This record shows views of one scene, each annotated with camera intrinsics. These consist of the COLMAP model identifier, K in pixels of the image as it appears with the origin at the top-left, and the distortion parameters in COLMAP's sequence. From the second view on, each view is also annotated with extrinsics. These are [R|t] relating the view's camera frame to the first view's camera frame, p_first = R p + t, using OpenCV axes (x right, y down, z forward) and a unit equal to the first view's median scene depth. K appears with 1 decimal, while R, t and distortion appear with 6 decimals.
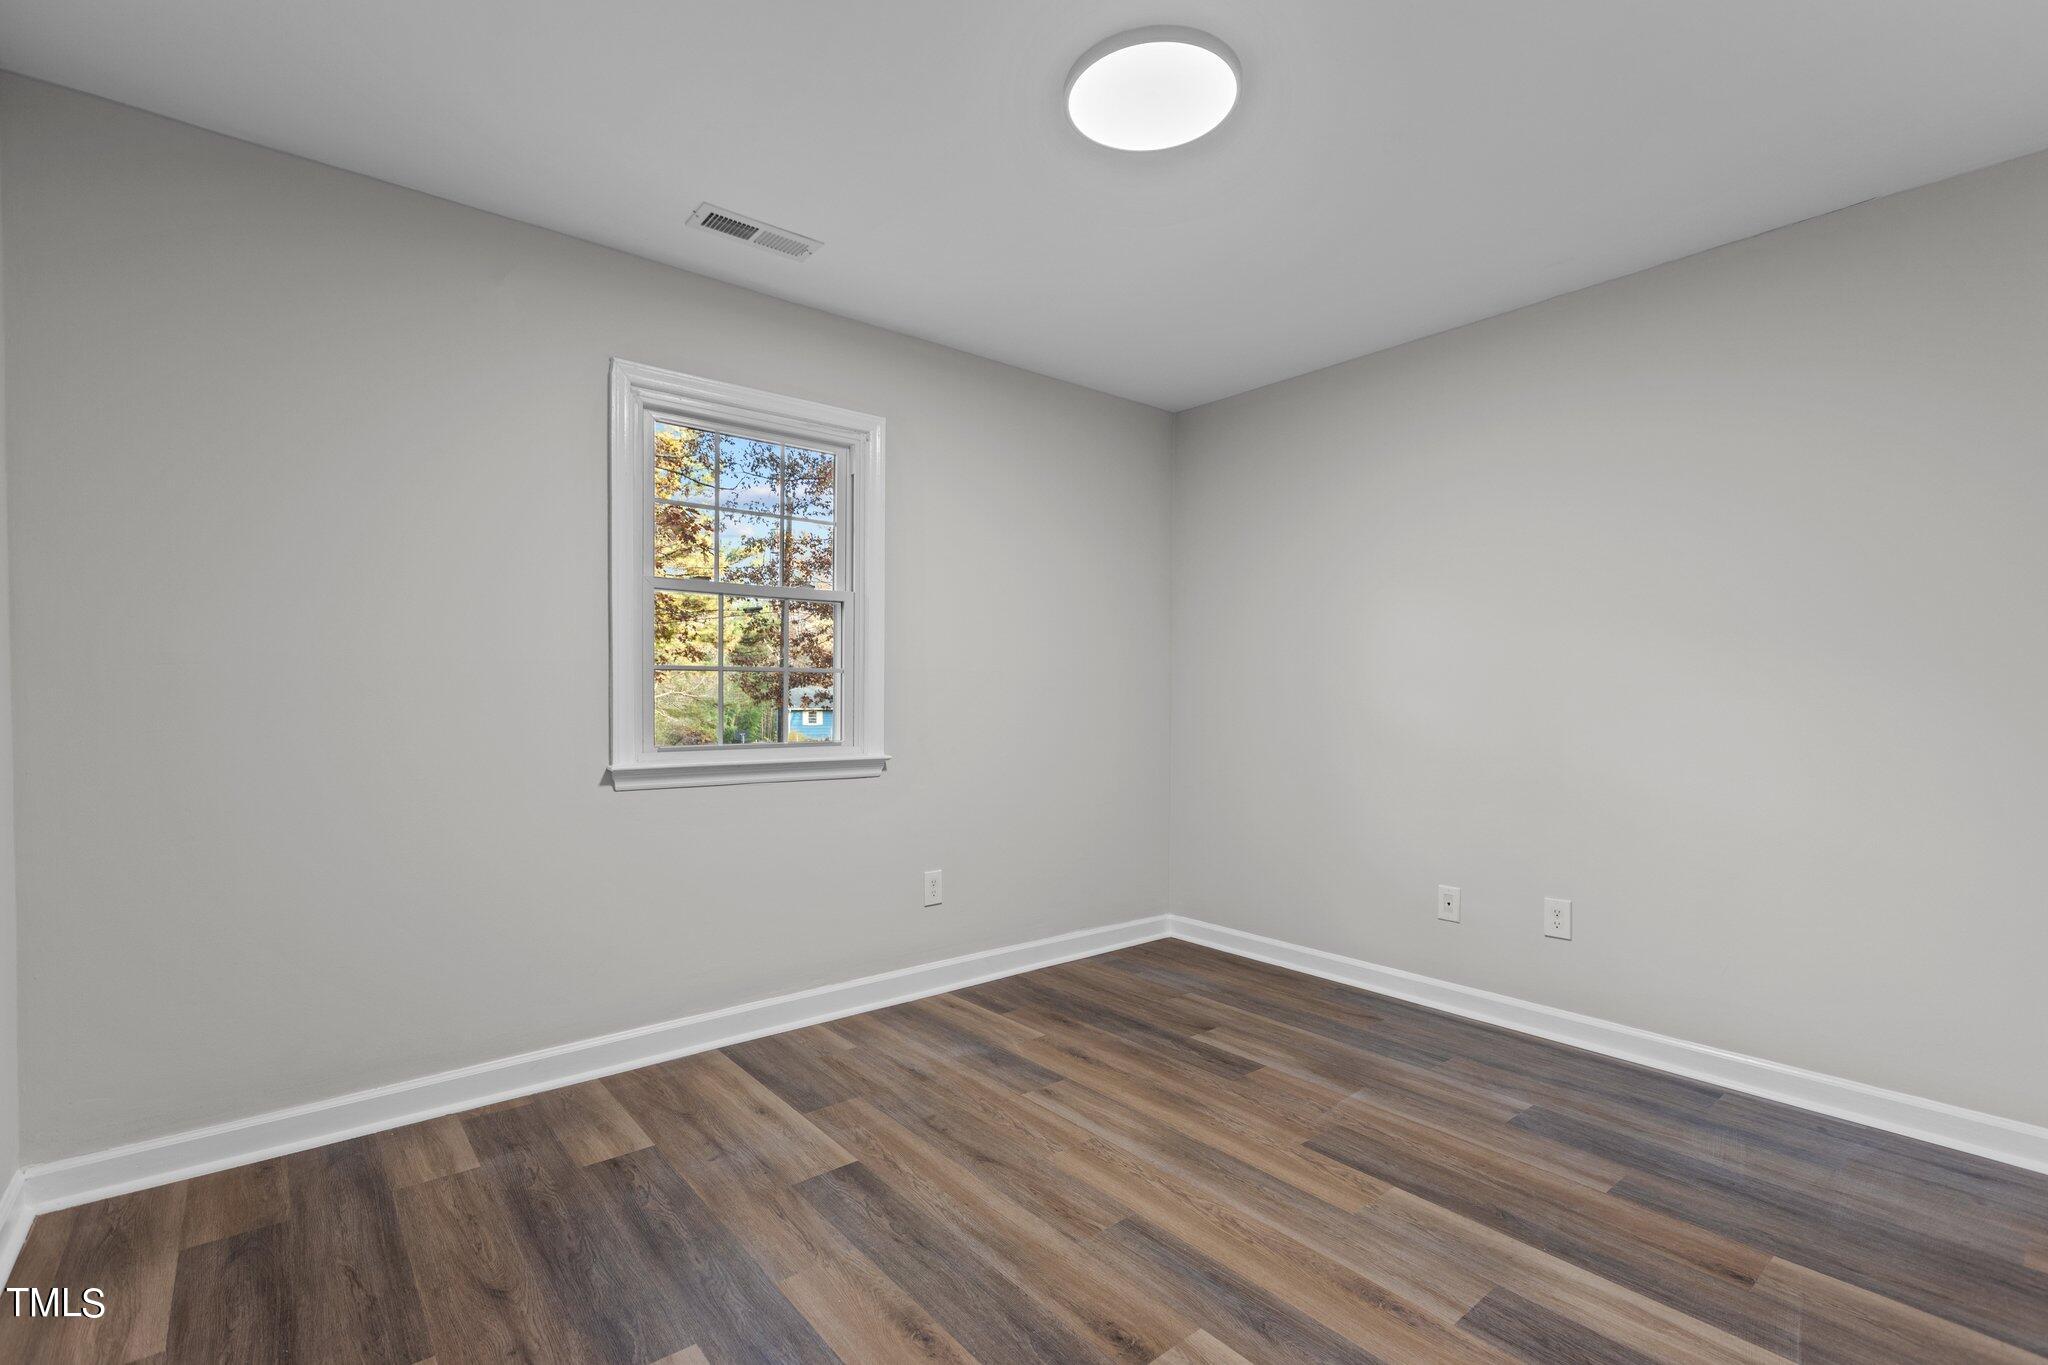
lens RADIAL K [[919.7, 0, 1023.2], [0, 919.7, 683.3], [0, 0, 1]] dist [0.001155, 0.000561]
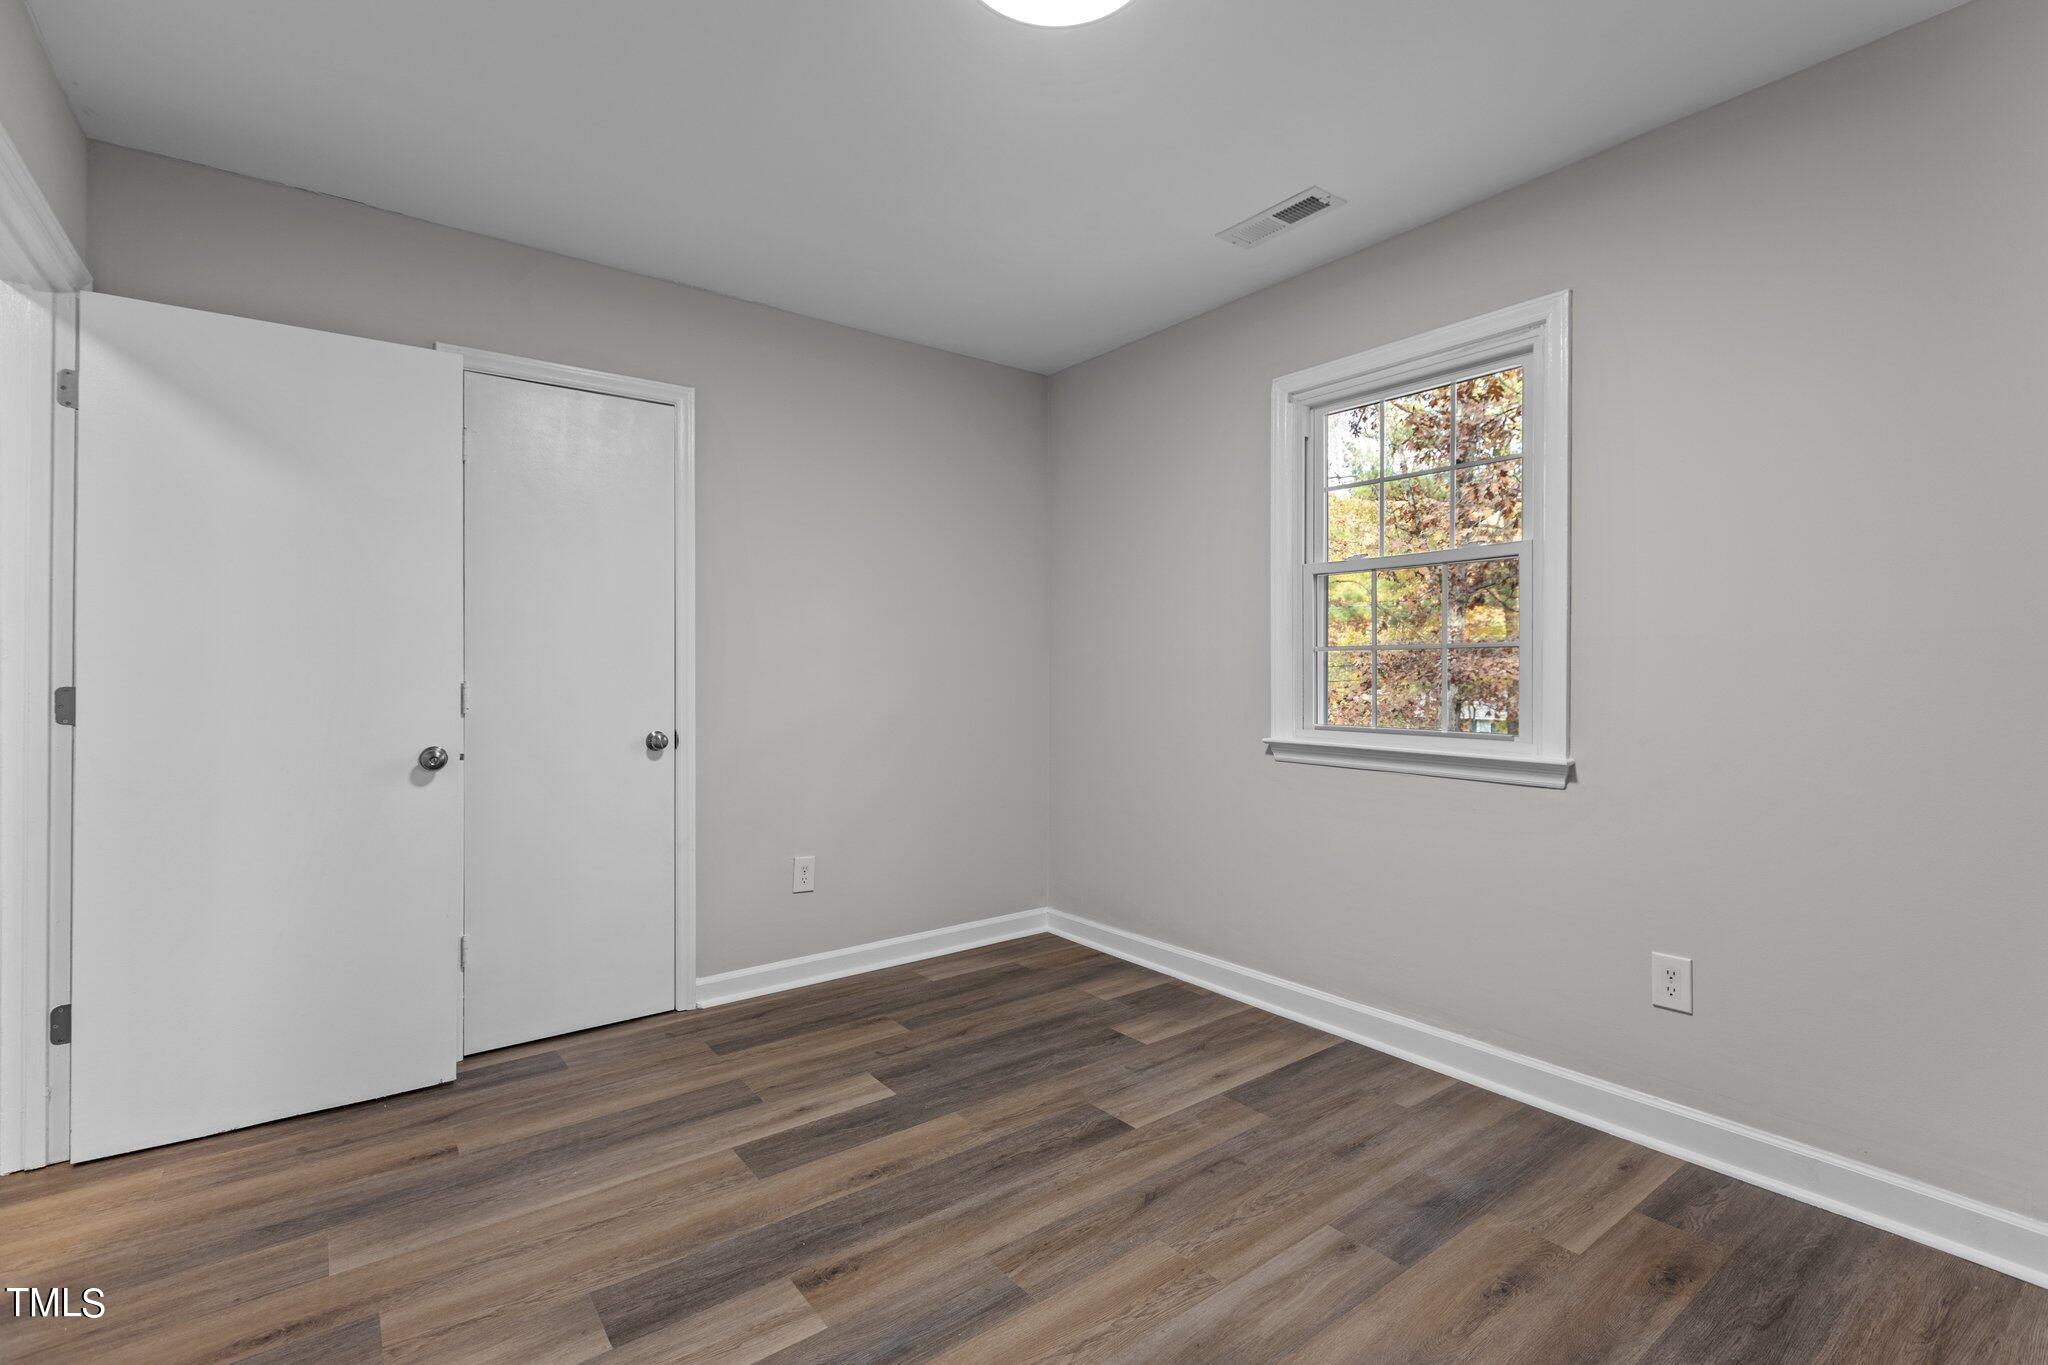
lens RADIAL K [[919.7, 0, 1026.4], [0, 919.7, 675.9], [0, 0, 1]] dist [0.001155, 0.000561]
pose [[-0.030793, 0.001262, -0.999525, 0.767279], [0.012539, 0.999921, 0.000877, 0.010934], [0.999447, -0.012506, -0.030806, 0.828863]]
